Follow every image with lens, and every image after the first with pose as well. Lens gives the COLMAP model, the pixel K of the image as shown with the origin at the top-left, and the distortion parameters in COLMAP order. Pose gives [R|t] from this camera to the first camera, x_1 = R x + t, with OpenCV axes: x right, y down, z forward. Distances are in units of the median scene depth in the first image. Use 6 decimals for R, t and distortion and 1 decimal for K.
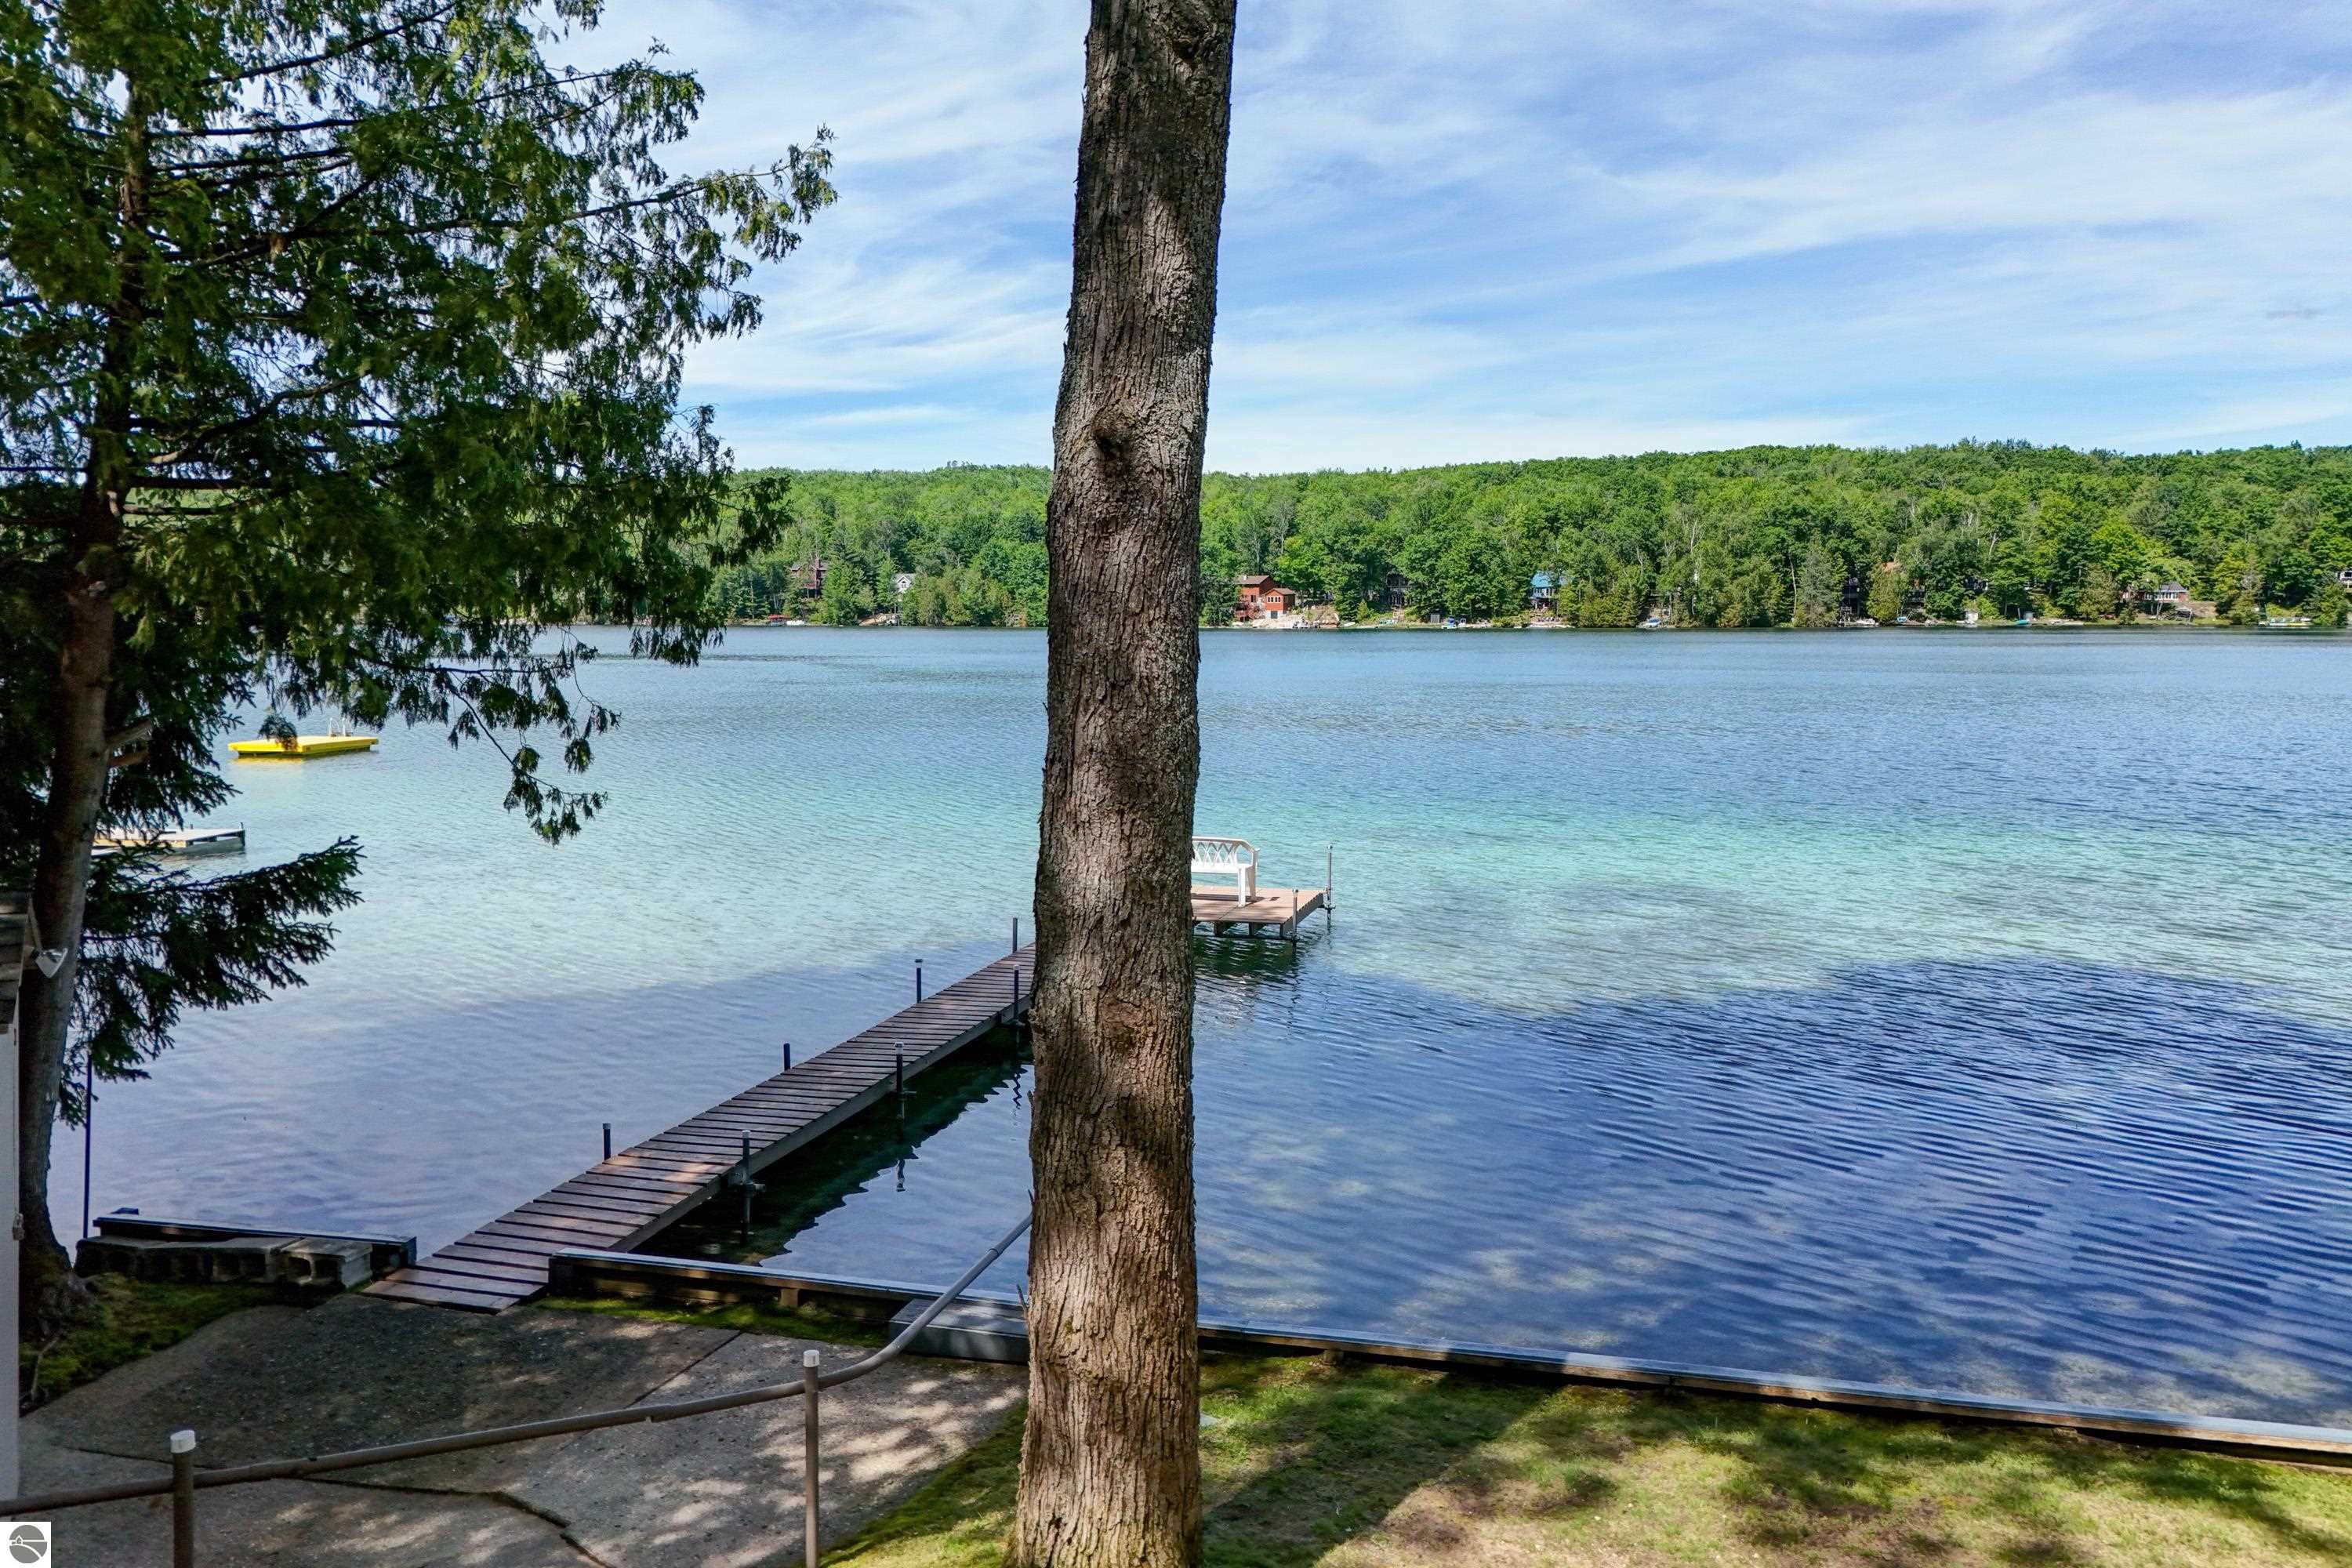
lens RADIAL K [[1679.2, 0, 1172.5], [0, 1679.2, 783.5], [0, 0, 1]] dist [0.071975, -0.061445]
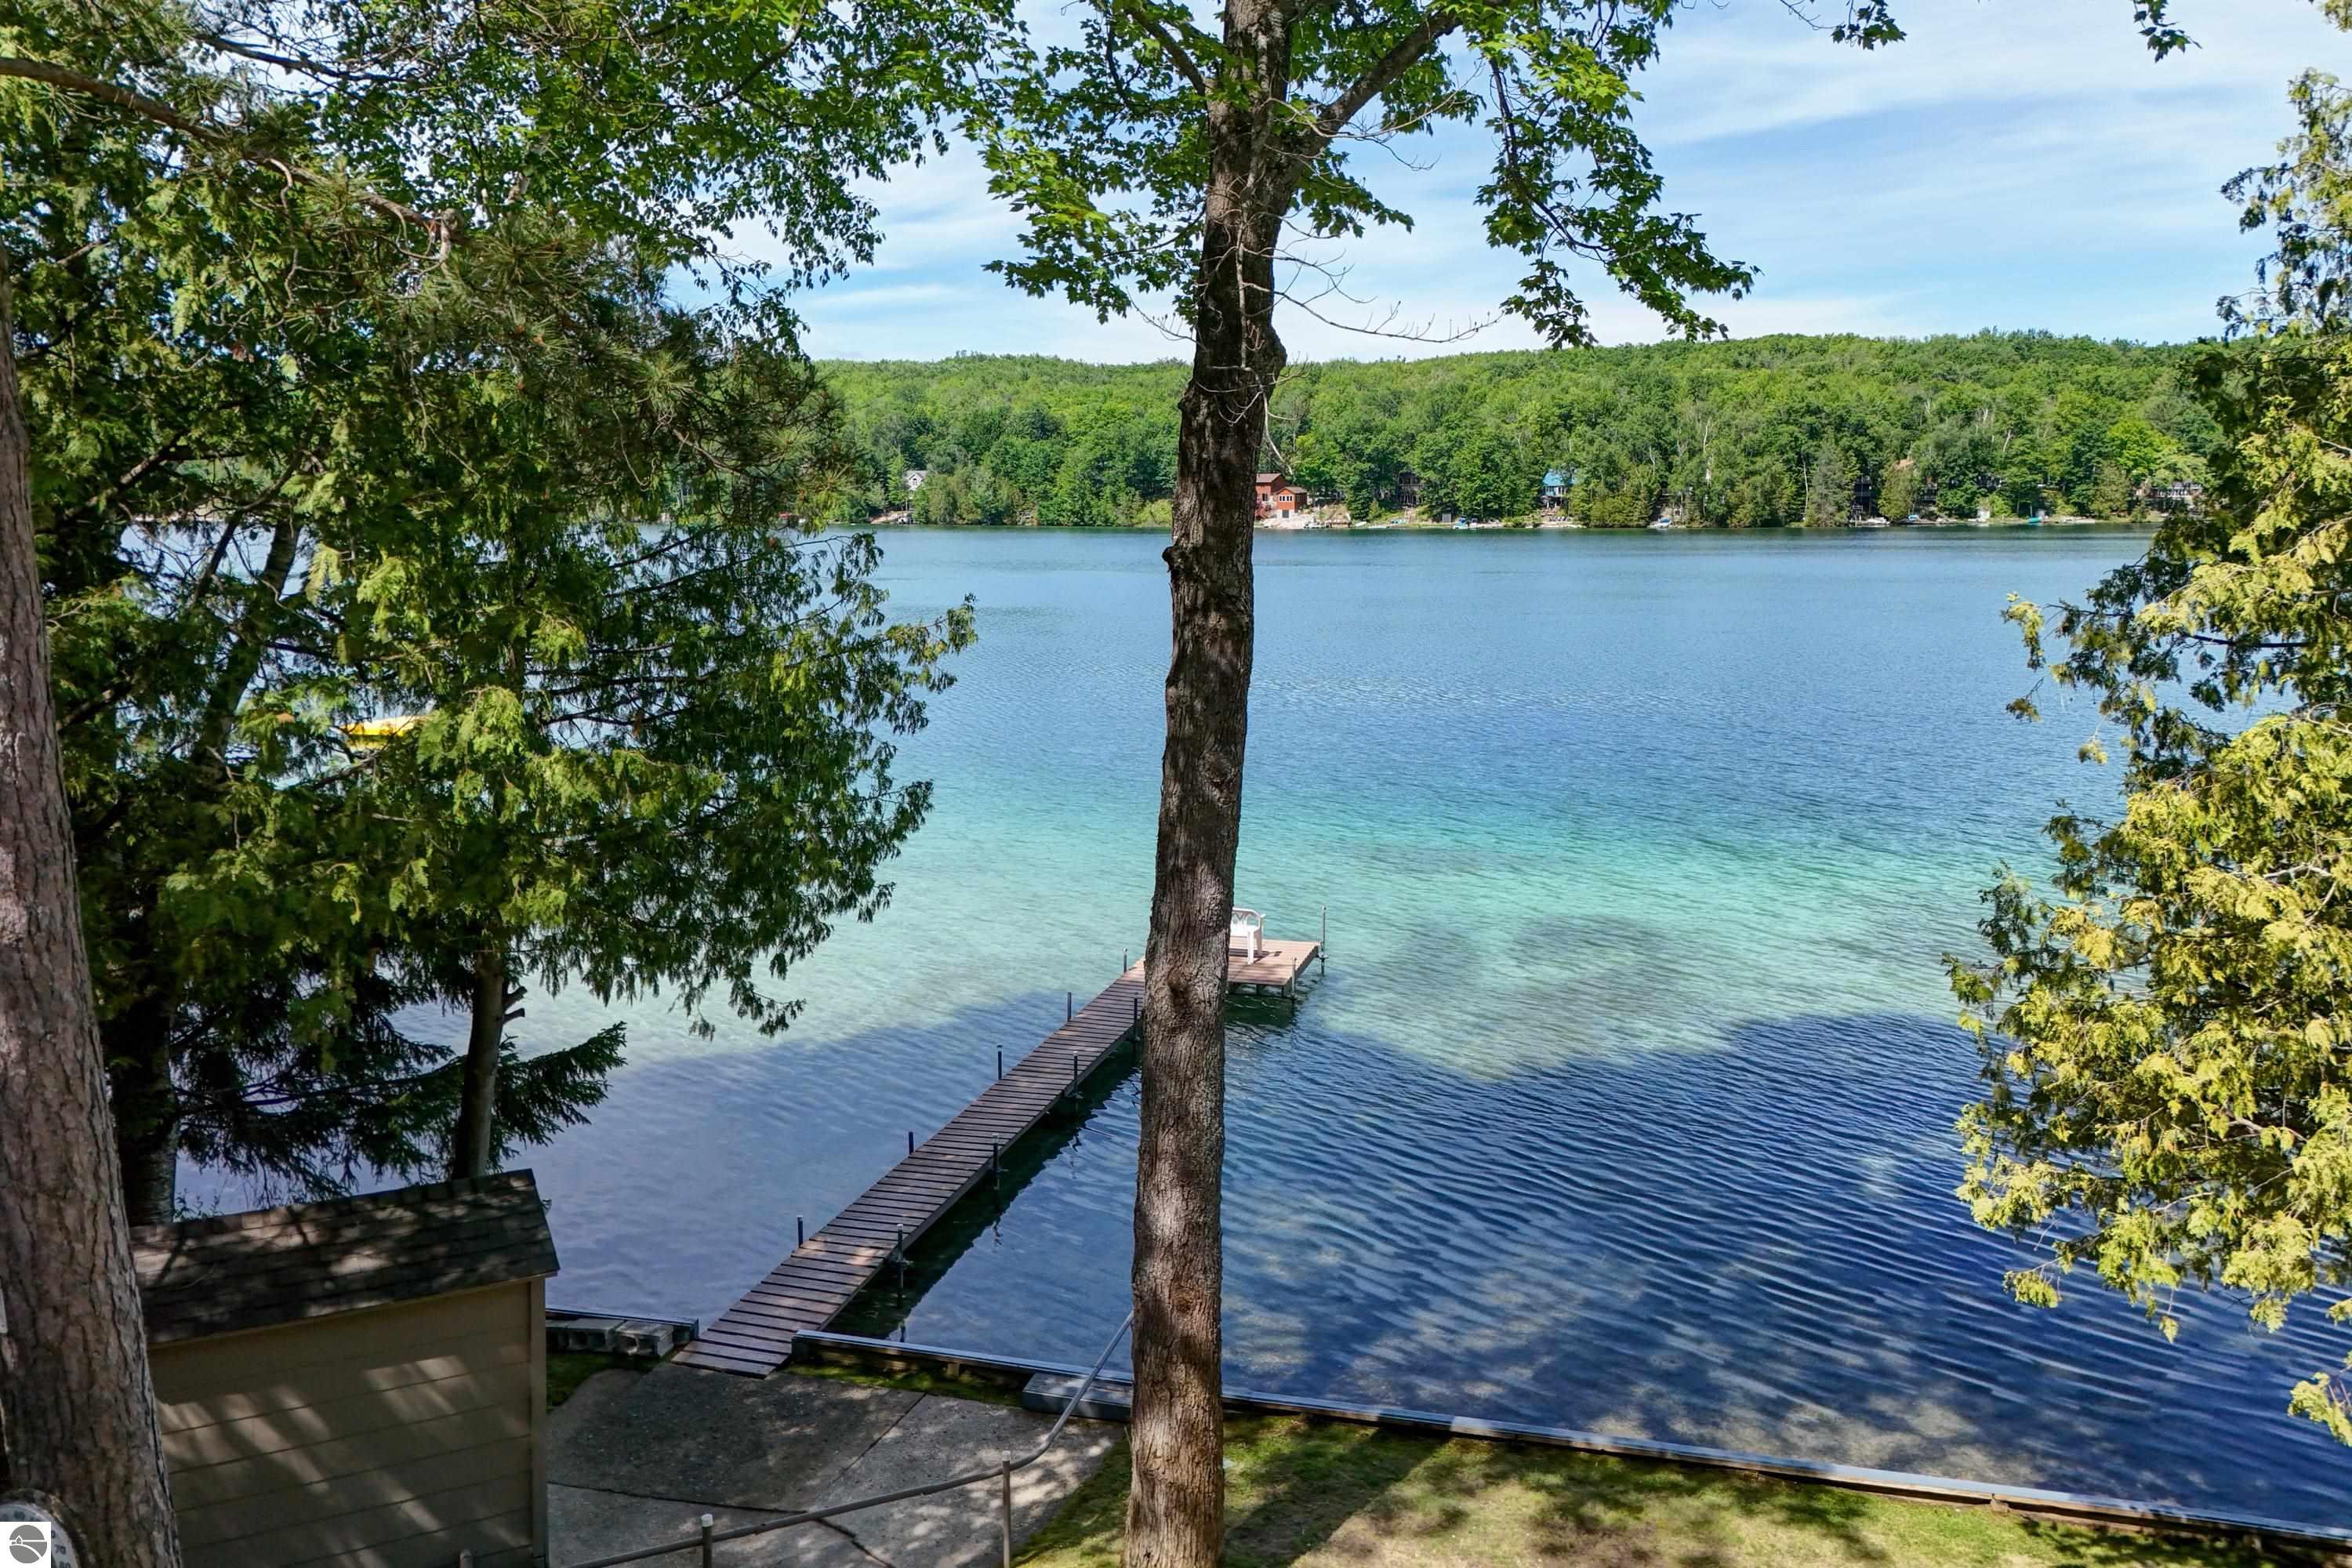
lens RADIAL K [[1679.2, 0, 1172.5], [0, 1679.2, 783.5], [0, 0, 1]] dist [0.071975, -0.061445]
pose [[0.999978, -0.000555, -0.006542, -0.008451], [0.000992, 0.997751, 0.067028, -0.158248], [0.006490, -0.067033, 0.997730, -0.237553]]
